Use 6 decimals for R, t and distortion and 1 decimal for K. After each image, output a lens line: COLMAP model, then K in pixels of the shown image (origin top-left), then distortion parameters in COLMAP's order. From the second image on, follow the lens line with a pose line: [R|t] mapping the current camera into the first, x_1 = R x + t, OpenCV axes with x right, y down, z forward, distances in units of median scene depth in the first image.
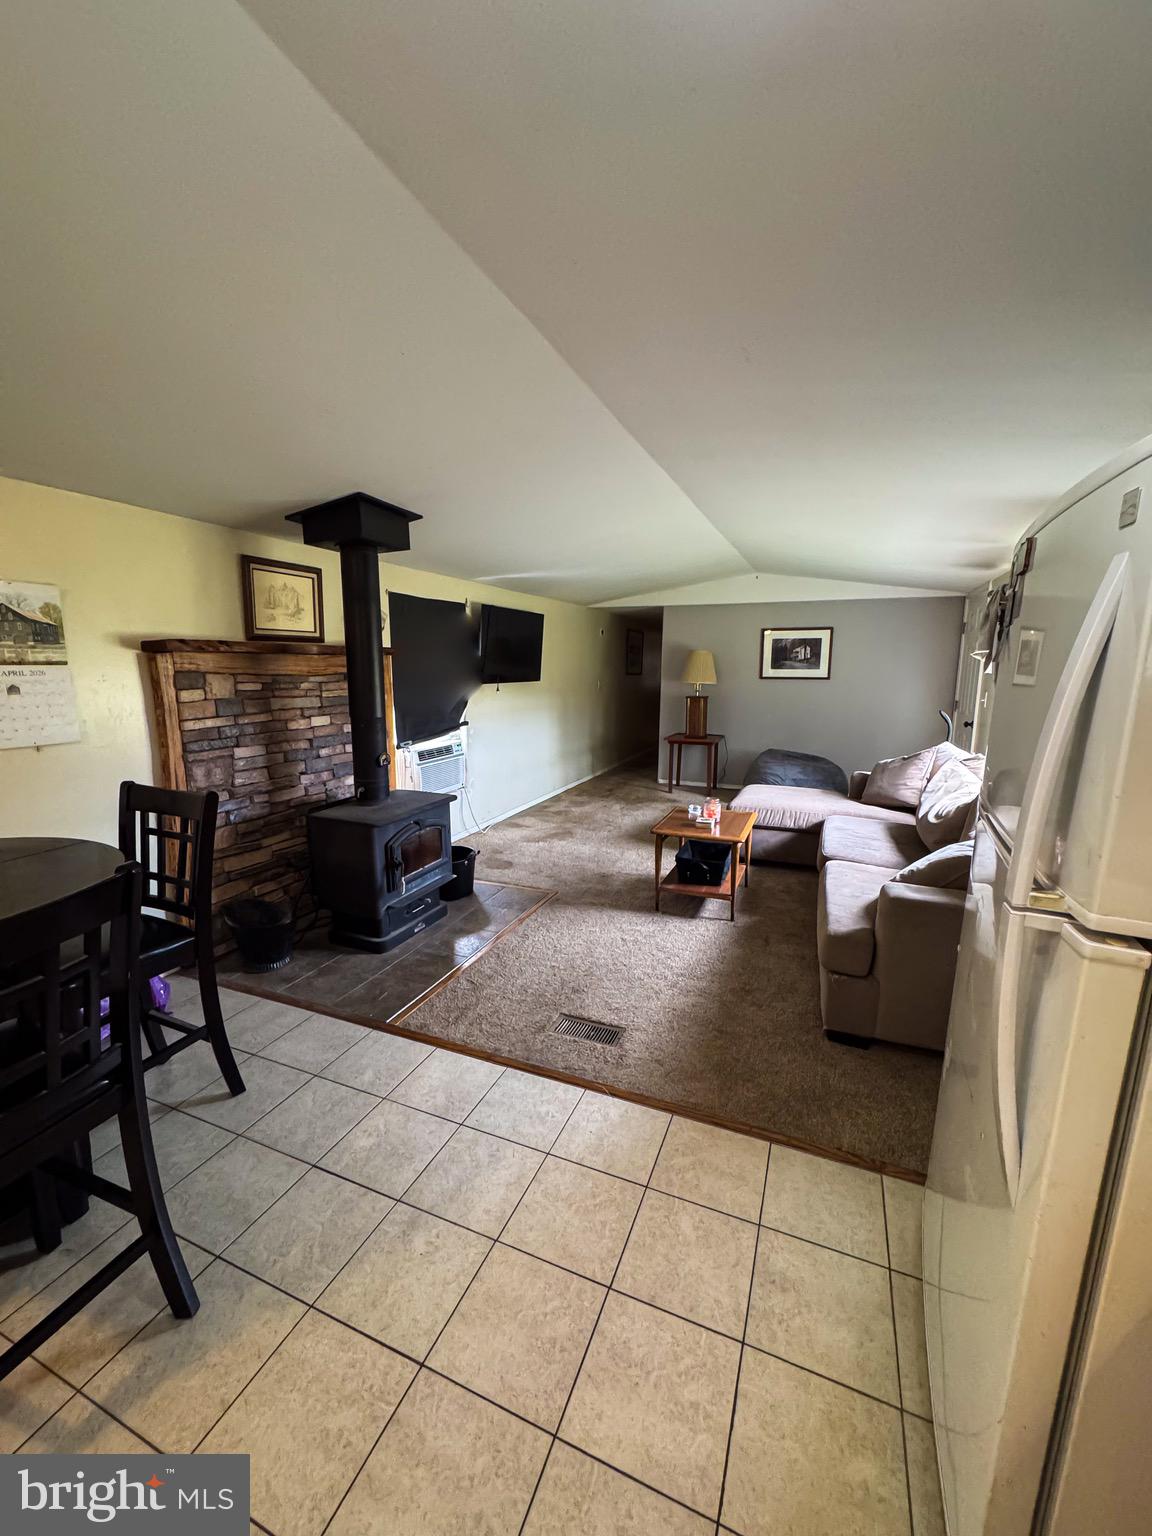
lens RADIAL K [[622.3, 0, 576.5], [0, 622.3, 766.0], [0, 0, 1]] dist [0.001812, 0.000101]
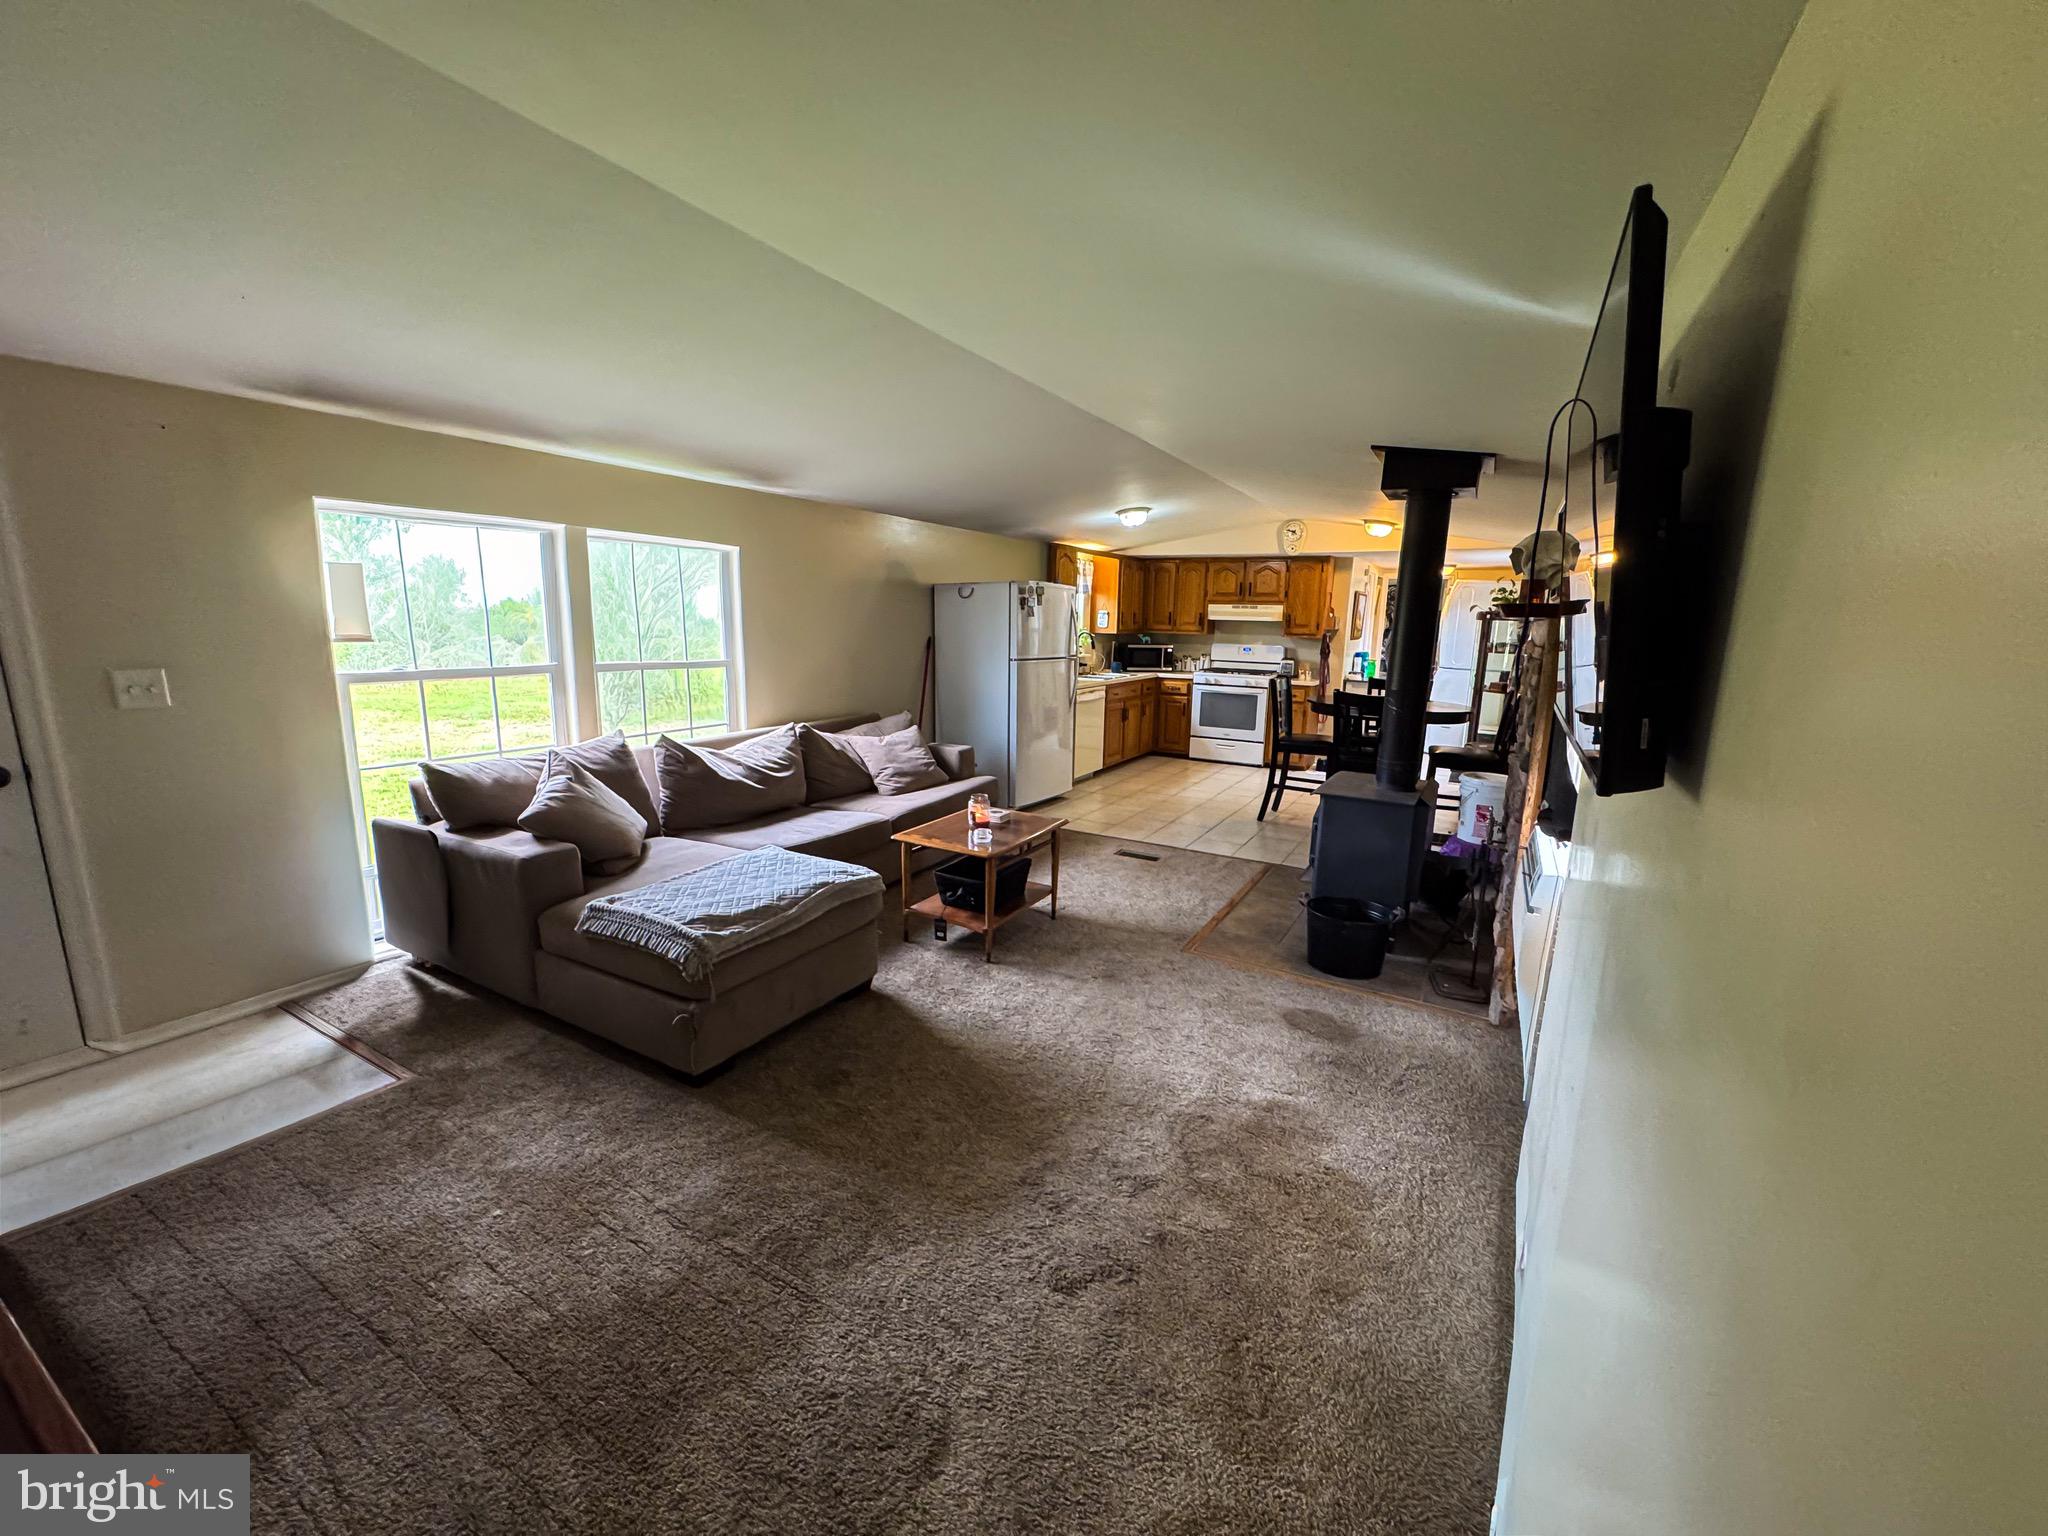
lens RADIAL K [[829.7, 0, 1023.8], [0, 829.7, 766.5], [0, 0, 1]] dist [0.001812, 0.000101]
pose [[-0.992072, -0.045045, 0.117321, 0.069359], [-0.002096, 0.939356, 0.342936, -0.473033], [-0.125654, 0.339972, -0.932003, 2.774677]]
